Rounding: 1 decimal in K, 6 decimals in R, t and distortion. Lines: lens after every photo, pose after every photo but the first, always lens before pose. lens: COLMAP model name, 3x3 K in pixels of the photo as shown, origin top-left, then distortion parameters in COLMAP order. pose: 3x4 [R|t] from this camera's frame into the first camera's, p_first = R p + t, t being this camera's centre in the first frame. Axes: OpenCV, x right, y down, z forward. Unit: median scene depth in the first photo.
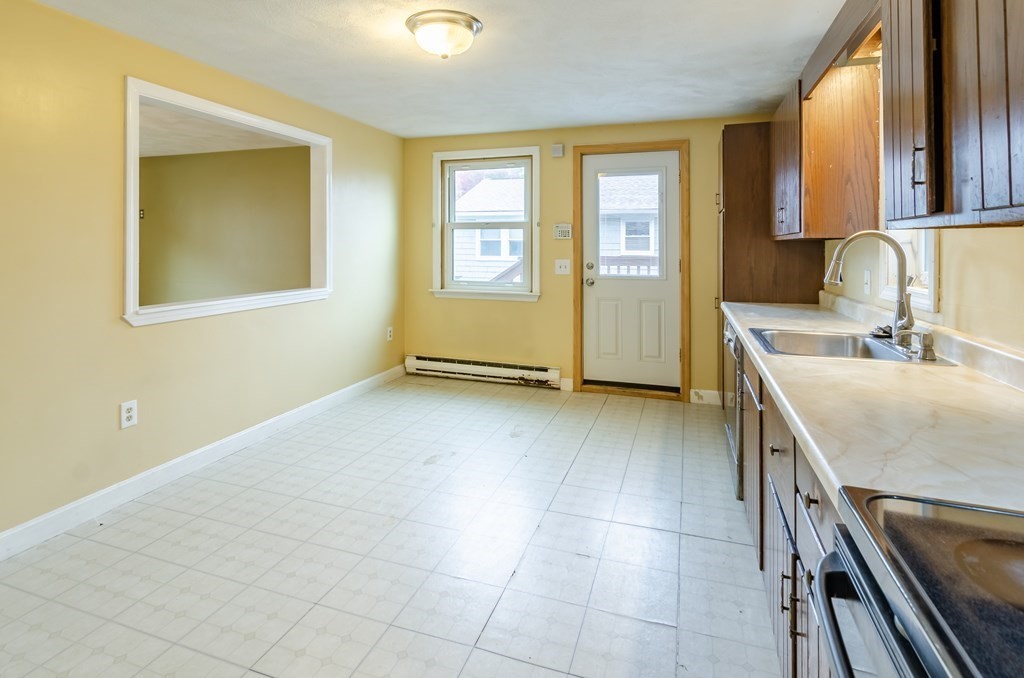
lens RADIAL K [[526.8, 0, 495.9], [0, 526.8, 239.9], [0, 0, 1]] dist [-0.003780, 0.004136]
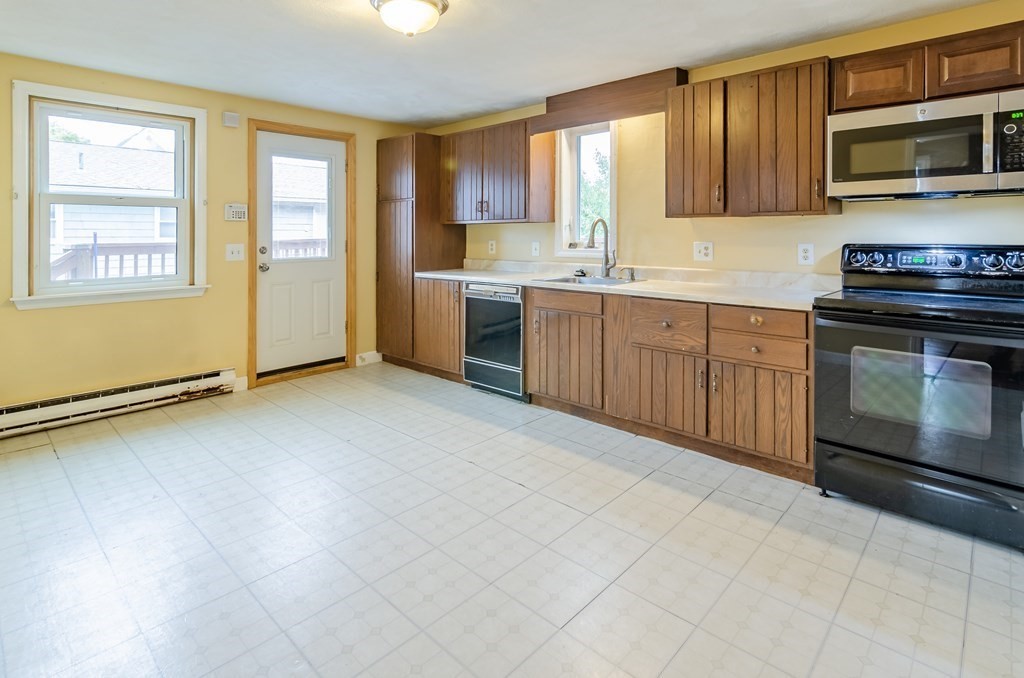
lens RADIAL K [[526.8, 0, 502.1], [0, 526.8, 230.4], [0, 0, 1]] dist [-0.003780, 0.004136]
pose [[0.400953, -0.000613, 0.916098, -0.520939], [-0.005376, 0.999981, 0.003022, 0.009381], [-0.916083, -0.006137, 0.400942, 0.246332]]
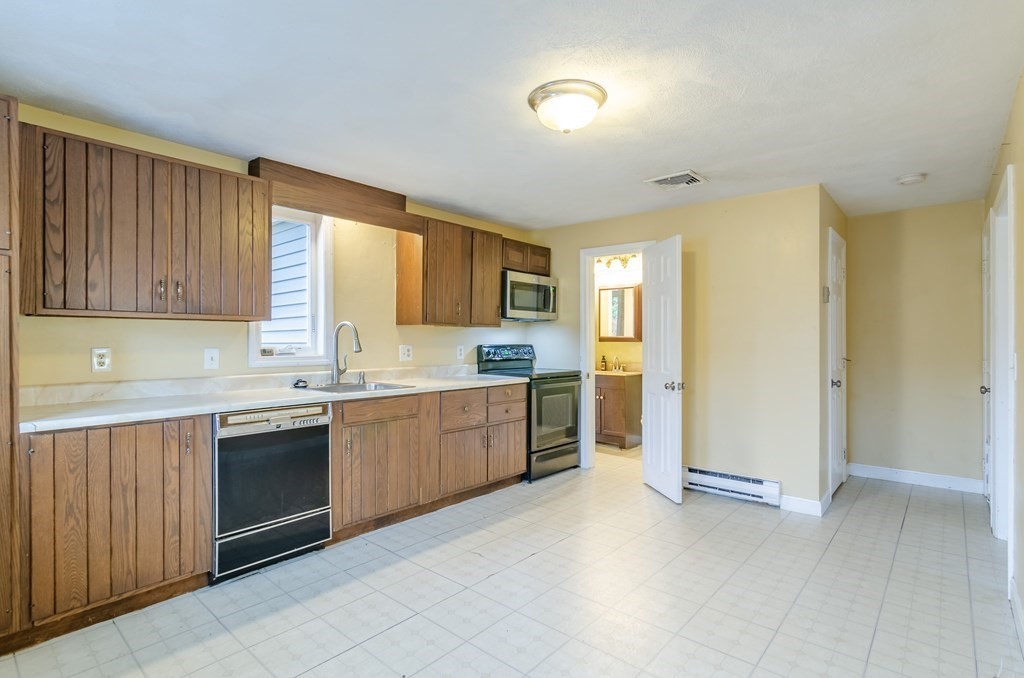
lens RADIAL K [[503.8, 0, 499.7], [0, 503.8, 341.9], [0, 0, 1]] dist [-0.004035, 0.004946]
pose [[-0.928826, -0.005644, 0.370474, -0.180530], [-0.008790, 0.999938, -0.006803, 0.025971], [-0.370413, -0.009575, -0.928818, 1.063184]]
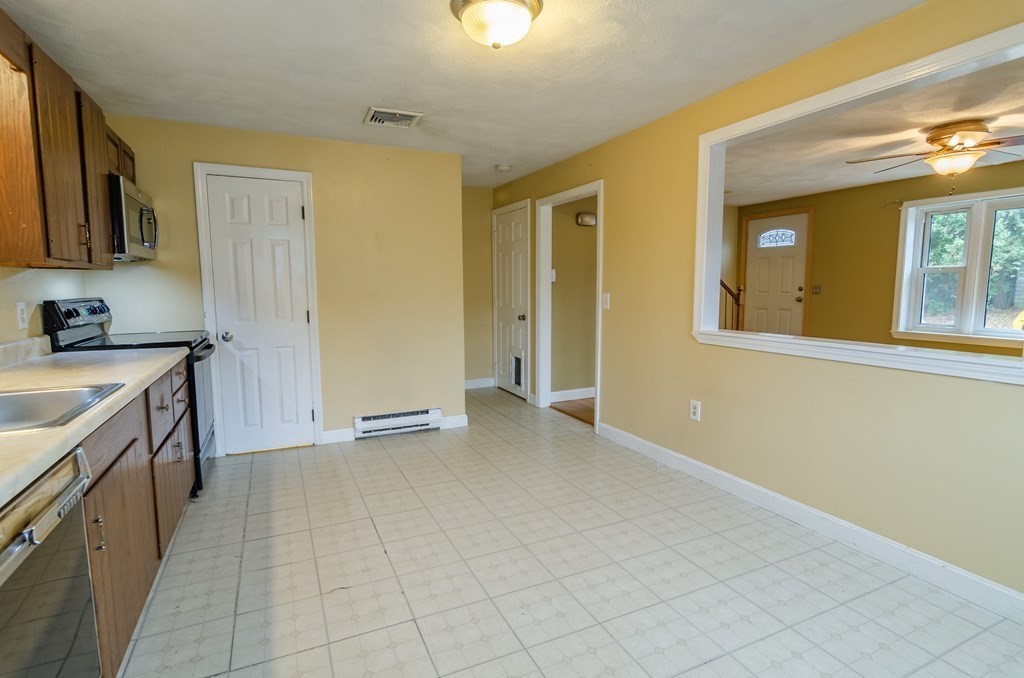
lens RADIAL K [[503.8, 0, 503.8], [0, 503.8, 339.0], [0, 0, 1]] dist [-0.004035, 0.004946]
pose [[-0.715276, 0.079493, -0.694306, 0.271101], [0.013918, 0.994933, 0.099575, 0.018901], [0.698703, 0.061561, -0.712758, 0.899471]]
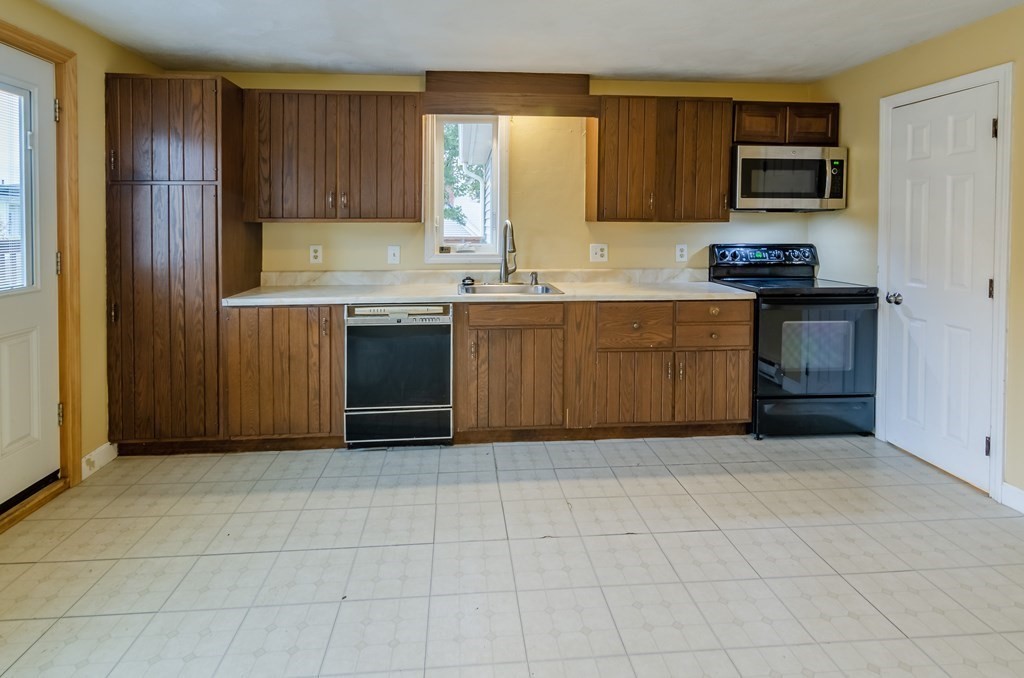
lens RADIAL K [[526.8, 0, 499.8], [0, 526.8, 235.1], [0, 0, 1]] dist [-0.003780, 0.004136]
pose [[-0.418538, -0.022234, 0.907927, -0.379250], [-0.012910, 0.999745, 0.018532, -0.000126], [-0.908107, -0.003965, -0.418718, 0.776794]]
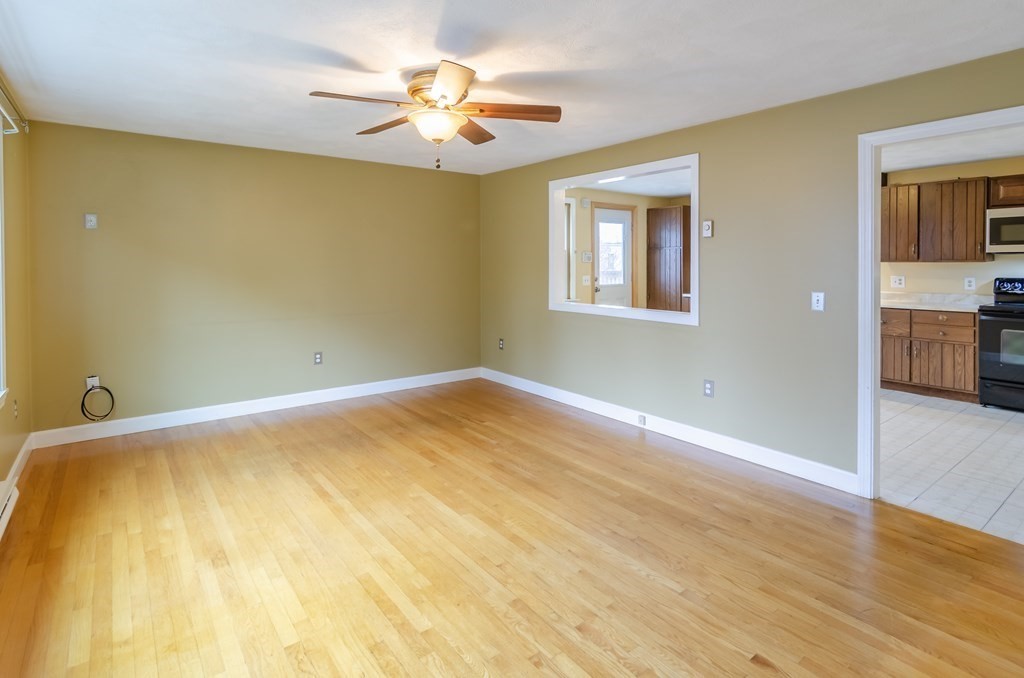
lens RADIAL K [[526.8, 0, 498.9], [0, 526.8, 264.5], [0, 0, 1]] dist [-0.003780, 0.004136]
pose [[0.546704, -0.007469, 0.837292, -1.320041], [-0.004822, 0.999916, 0.012068, -0.012090], [-0.837312, -0.010635, 0.546622, 0.401352]]
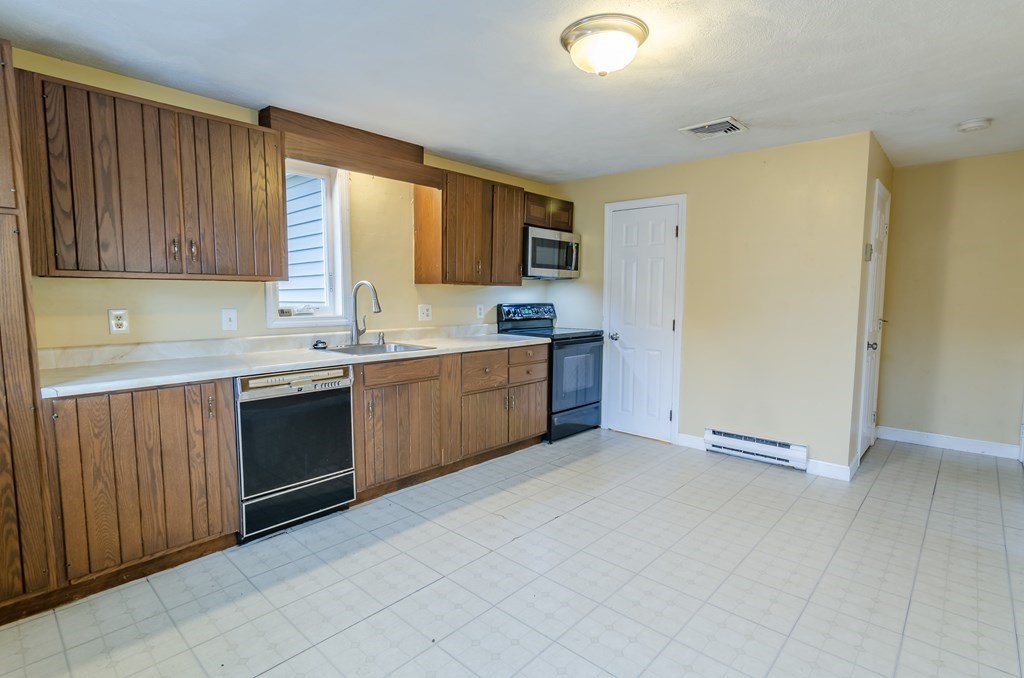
lens RADIAL K [[503.8, 0, 500.2], [0, 503.8, 341.8], [0, 0, 1]] dist [-0.004035, 0.004946]
pose [[-0.918909, -0.042514, 0.392171, -0.159339], [-0.010938, 0.996539, 0.082404, 0.018124], [-0.394317, 0.071432, -0.916194, 1.047423]]
